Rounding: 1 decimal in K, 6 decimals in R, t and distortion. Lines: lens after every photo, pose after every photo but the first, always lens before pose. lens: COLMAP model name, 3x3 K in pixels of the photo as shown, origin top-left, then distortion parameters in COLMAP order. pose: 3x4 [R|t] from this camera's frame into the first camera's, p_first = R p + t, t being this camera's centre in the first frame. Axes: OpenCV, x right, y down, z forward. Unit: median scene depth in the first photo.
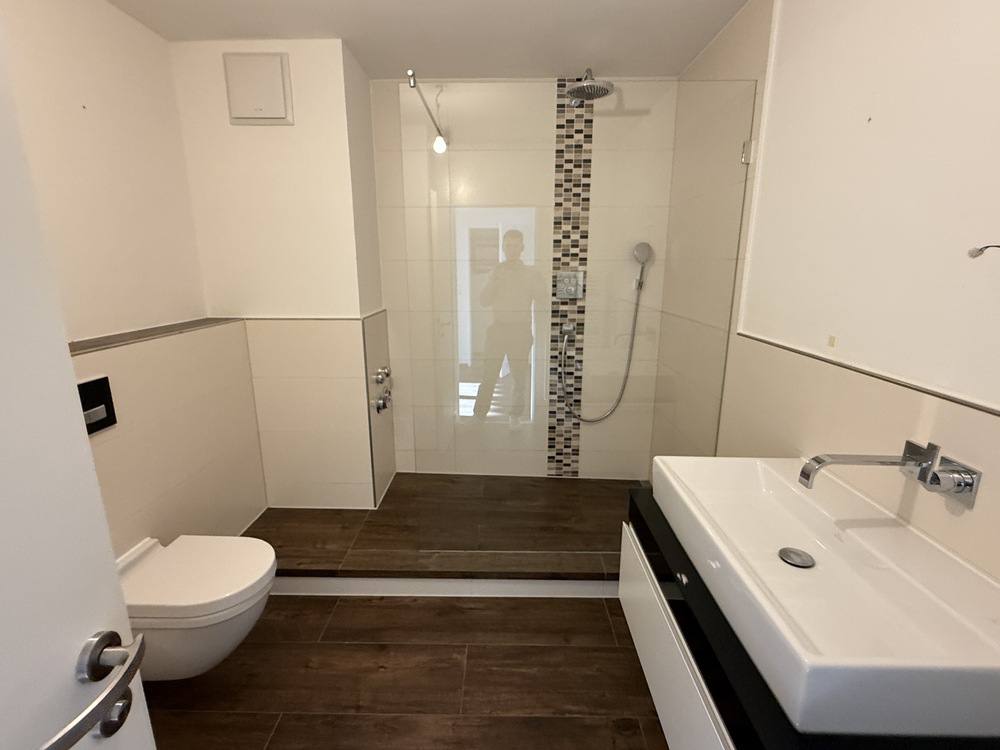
lens RADIAL K [[462.9, 0, 499.2], [0, 462.9, 375.0], [0, 0, 1]] dist [-0.001412, -0.000252]
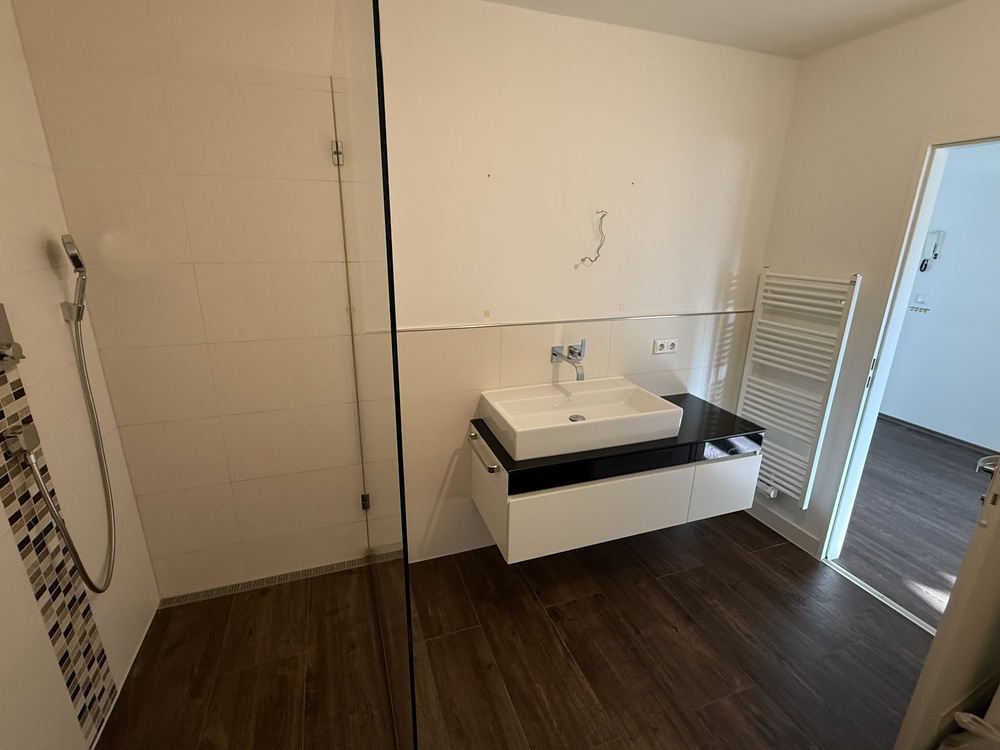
lens RADIAL K [[462.9, 0, 497.2], [0, 462.9, 374.6], [0, 0, 1]] dist [-0.001412, -0.000252]
pose [[-0.344503, -0.282501, 0.895271, -0.591074], [0.208938, 0.906657, 0.366493, -0.352906], [-0.915239, 0.313314, -0.253321, 1.110893]]
